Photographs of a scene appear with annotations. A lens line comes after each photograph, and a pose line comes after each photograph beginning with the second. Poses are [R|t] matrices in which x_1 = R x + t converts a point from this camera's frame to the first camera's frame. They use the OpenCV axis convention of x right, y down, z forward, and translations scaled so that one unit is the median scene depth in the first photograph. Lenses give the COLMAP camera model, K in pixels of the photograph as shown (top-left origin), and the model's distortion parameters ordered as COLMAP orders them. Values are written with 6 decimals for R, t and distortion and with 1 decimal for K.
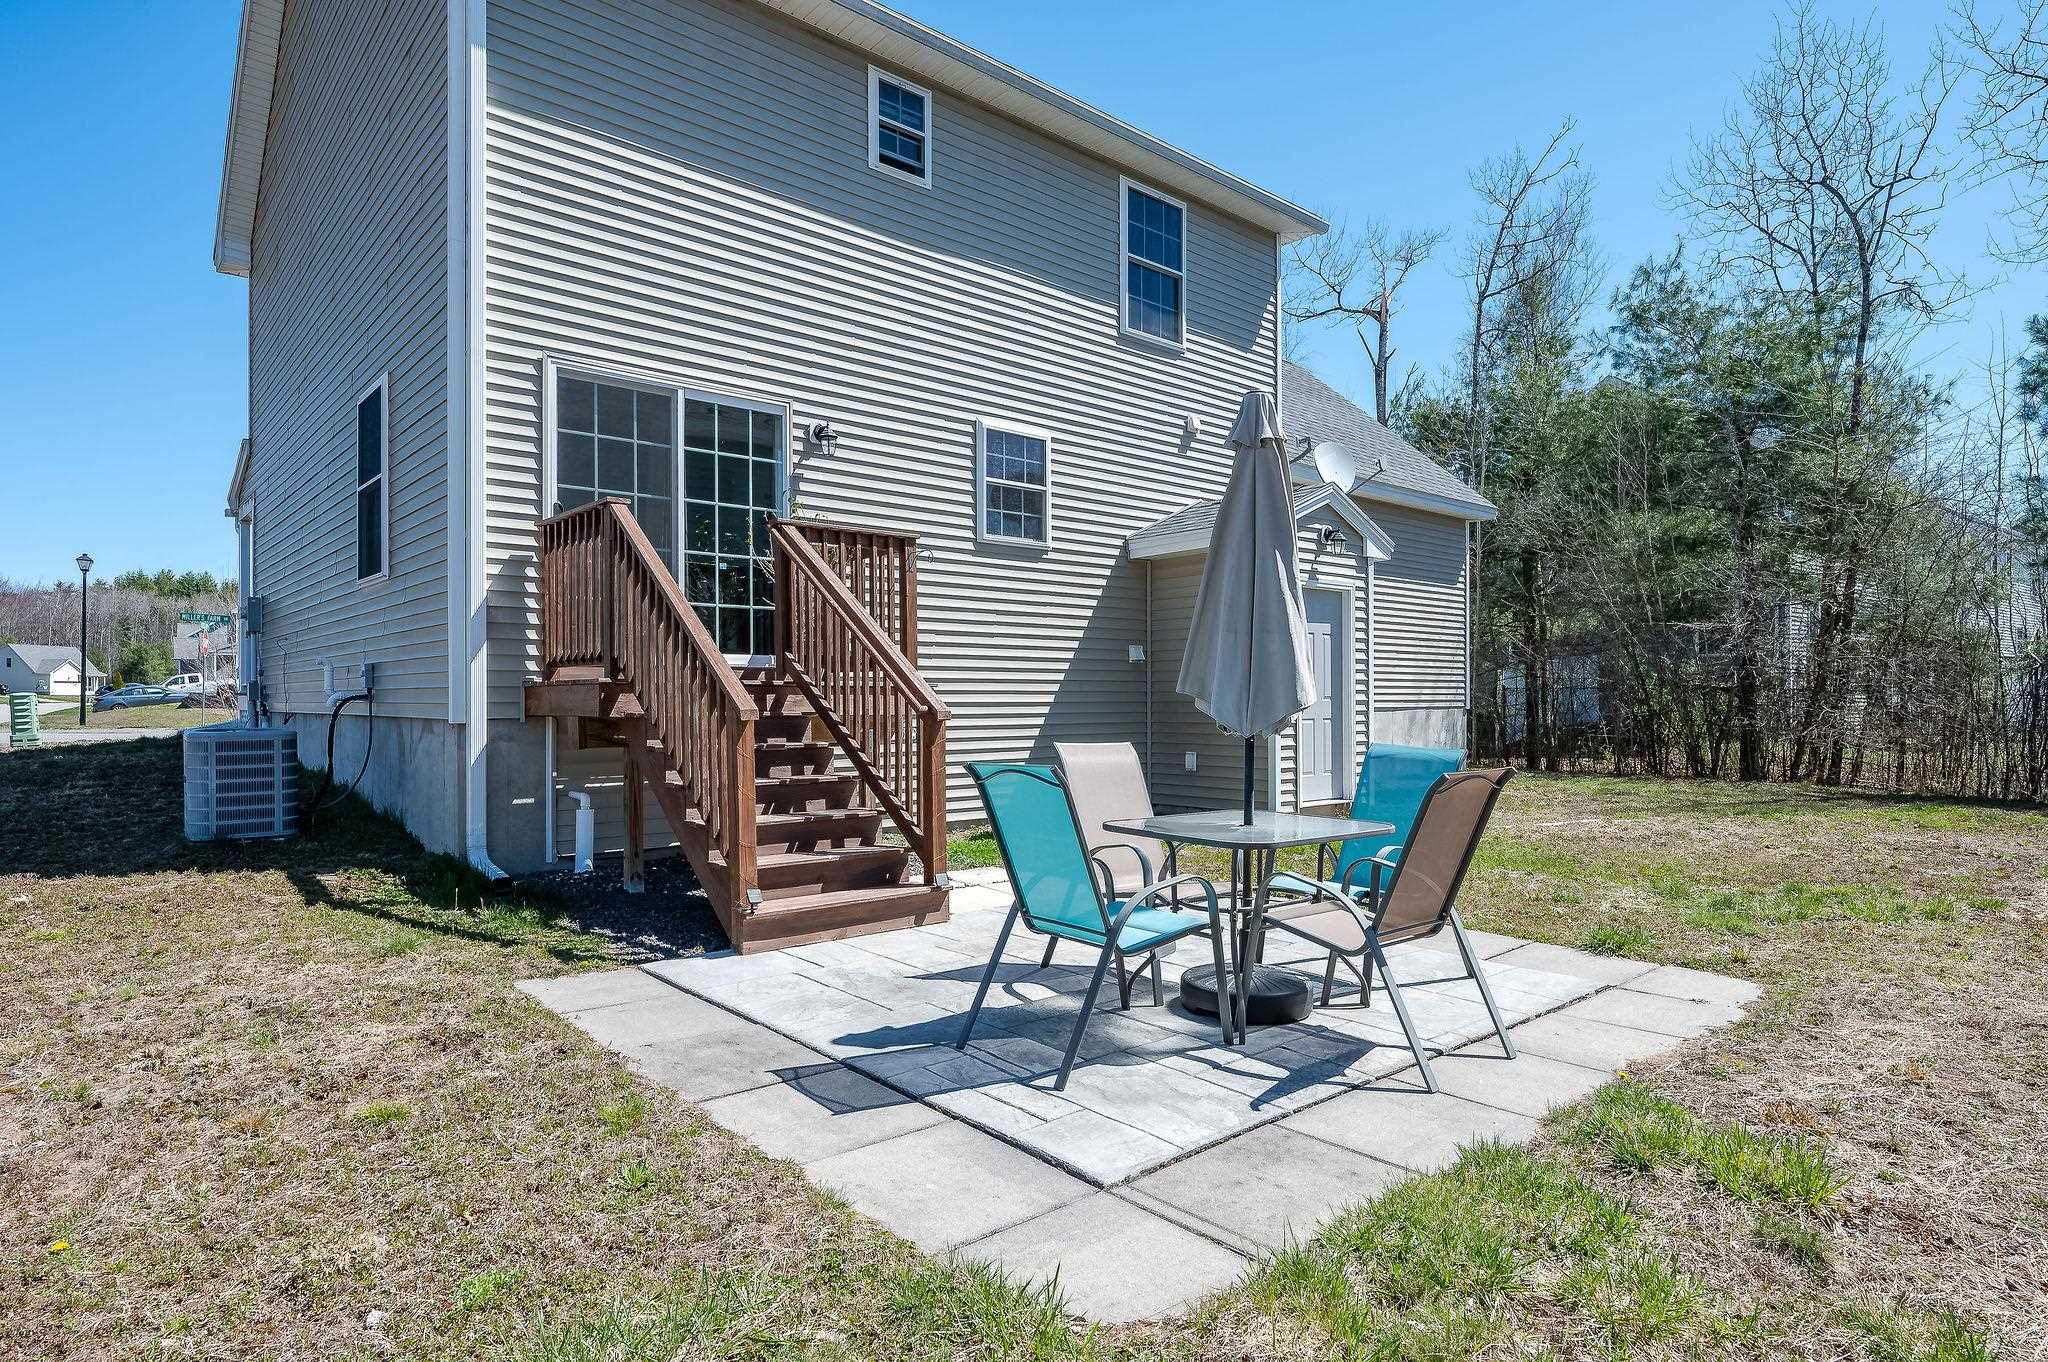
lens RADIAL K [[1130.4, 0, 1024.5], [0, 1130.4, 703.2], [0, 0, 1]] dist [0.000971, 0.000113]
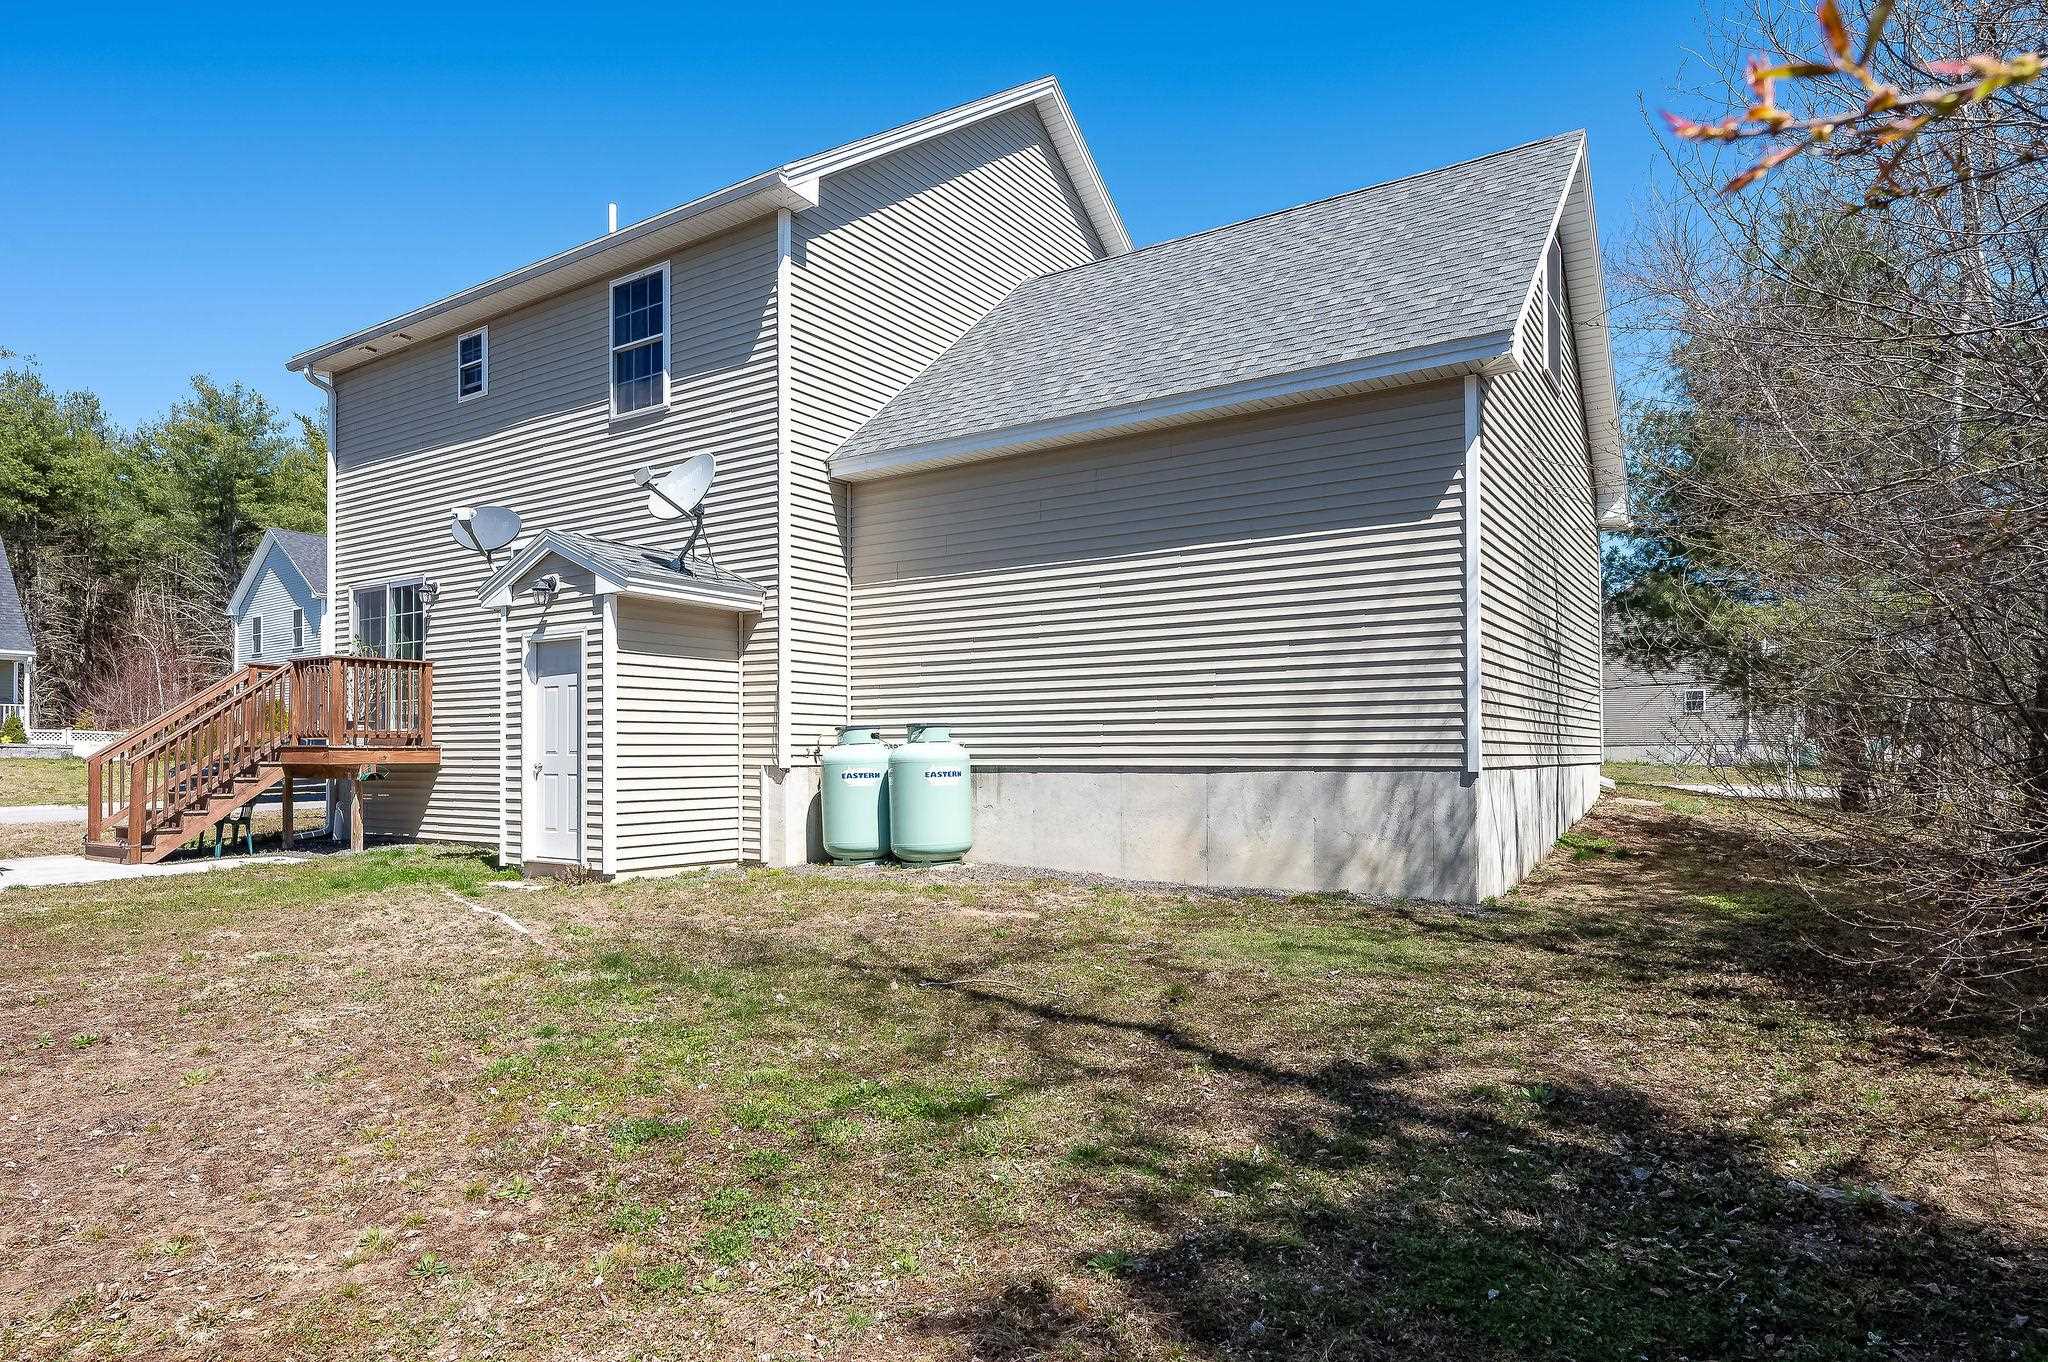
lens RADIAL K [[1147.3, 0, 1025.2], [0, 1147.3, 745.9], [0, 0, 1]] dist [-0.000521, -0.000135]
pose [[0.267245, -0.006346, -0.963608, 1.286338], [0.000604, 0.999979, -0.006418, -0.004046], [0.963629, 0.001133, 0.267243, 1.100499]]
